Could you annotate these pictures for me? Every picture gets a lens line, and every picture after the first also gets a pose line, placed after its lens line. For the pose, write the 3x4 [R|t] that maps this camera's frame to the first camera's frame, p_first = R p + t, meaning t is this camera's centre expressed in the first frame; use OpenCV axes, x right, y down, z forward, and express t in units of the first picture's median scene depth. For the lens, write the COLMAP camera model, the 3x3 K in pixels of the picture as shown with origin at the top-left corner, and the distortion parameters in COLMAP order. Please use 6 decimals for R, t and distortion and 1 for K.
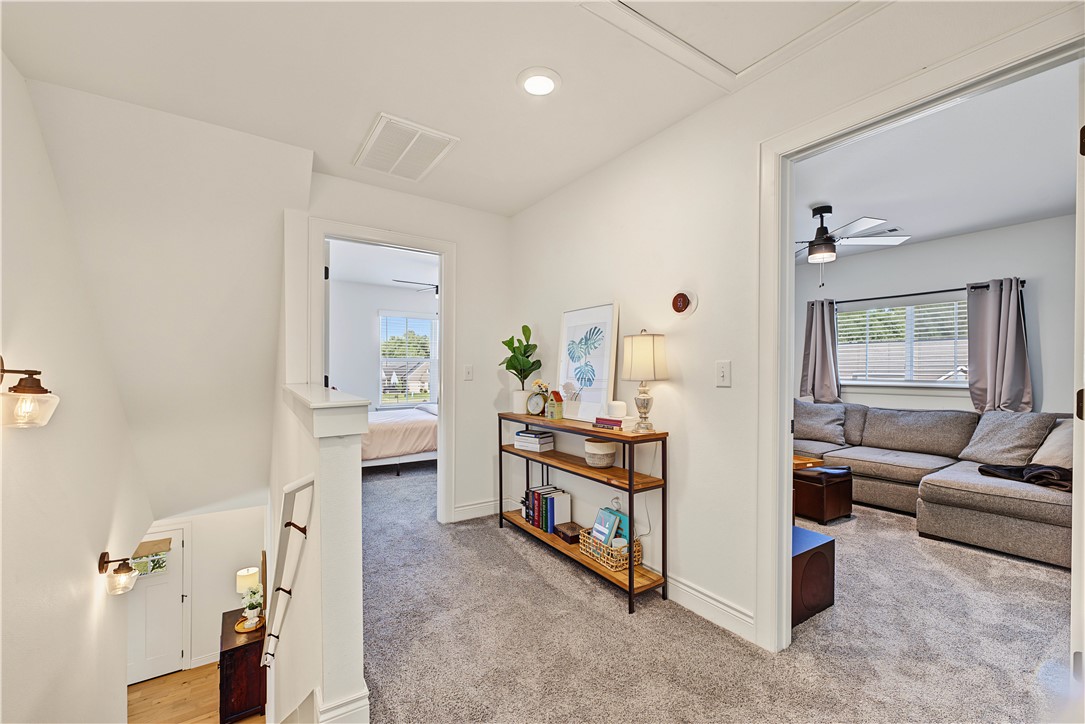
lens RADIAL K [[438.3, 0, 541.3], [0, 438.3, 370.0], [0, 0, 1]] dist [-0.001363, 0.000387]
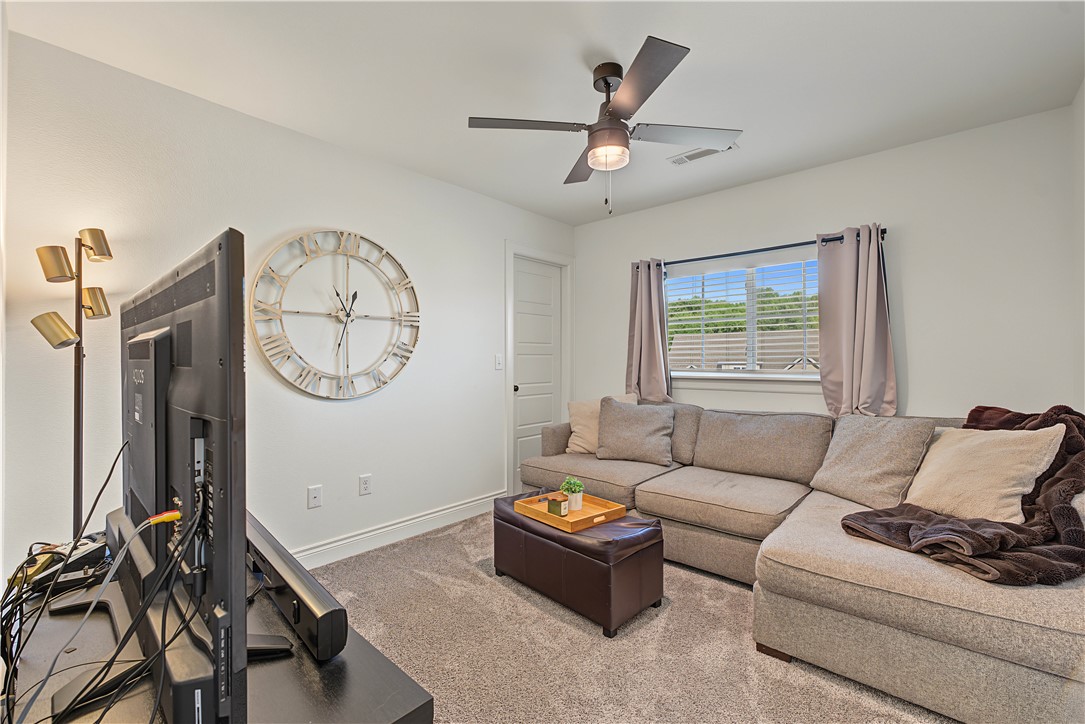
lens RADIAL K [[463.8, 0, 537.4], [0, 463.8, 357.4], [0, 0, 1]] dist [-0.000118, -0.000665]
pose [[0.970374, -0.003936, 0.241575, 0.366423], [0.005264, 0.999974, -0.004851, 0.003588], [-0.241549, 0.005979, 0.970370, 0.399802]]
